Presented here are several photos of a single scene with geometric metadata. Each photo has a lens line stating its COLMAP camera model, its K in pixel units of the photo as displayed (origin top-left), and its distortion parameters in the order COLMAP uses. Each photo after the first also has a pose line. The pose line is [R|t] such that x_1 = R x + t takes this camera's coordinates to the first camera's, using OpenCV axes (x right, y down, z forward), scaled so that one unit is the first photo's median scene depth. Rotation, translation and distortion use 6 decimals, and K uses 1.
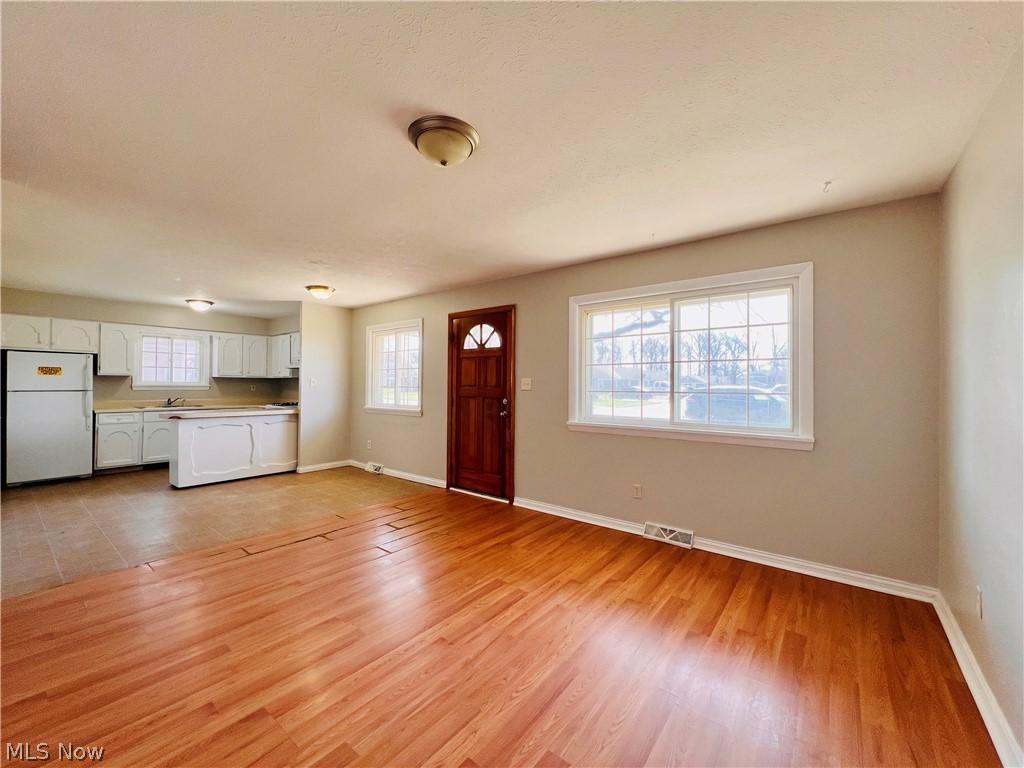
lens RADIAL K [[414.0, 0, 508.5], [0, 414.0, 384.0], [0, 0, 1]] dist [0.012236, -0.000438]
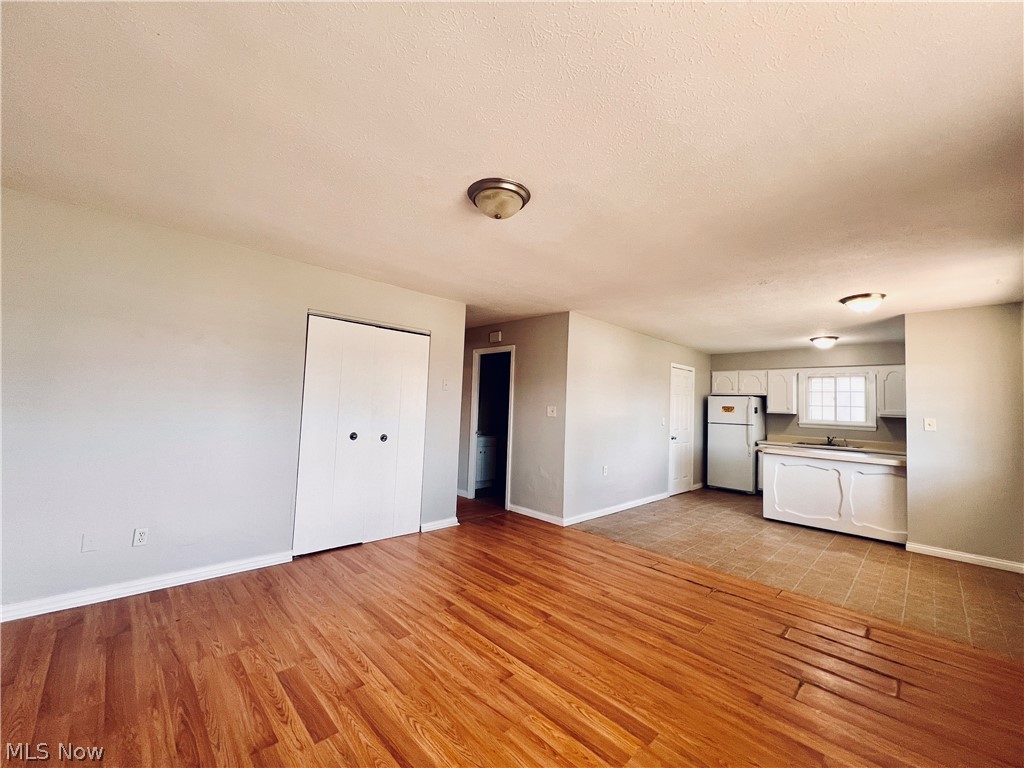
lens RADIAL K [[407.0, 0, 504.7], [0, 407.0, 377.8], [0, 0, 1]] dist [-0.003856, 0.000447]
pose [[-0.123627, -0.081720, -0.988958, 0.310013], [-0.037602, 0.996273, -0.077624, -0.002778], [0.991616, 0.027590, -0.126239, 0.400602]]
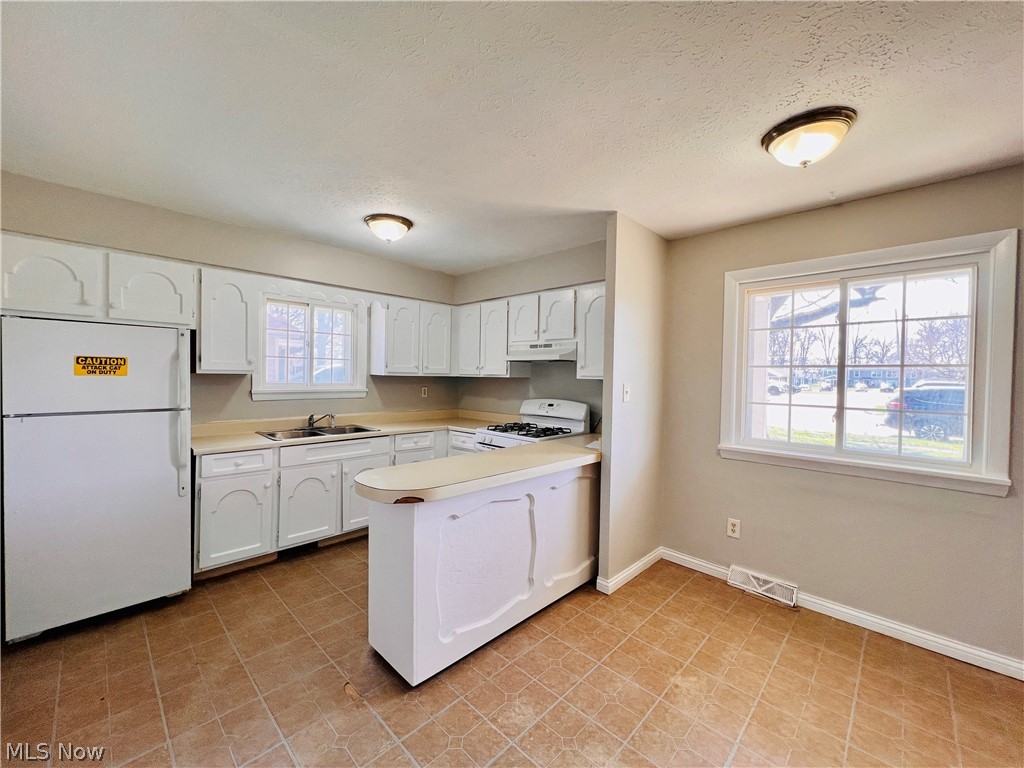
lens RADIAL K [[407.0, 0, 518.0], [0, 407.0, 384.9], [0, 0, 1]] dist [-0.003856, 0.000447]
pose [[0.997499, 0.015181, -0.069034, -0.590003], [-0.013325, 0.999540, 0.027262, -0.026639], [0.069416, -0.026274, 0.997242, 0.568131]]
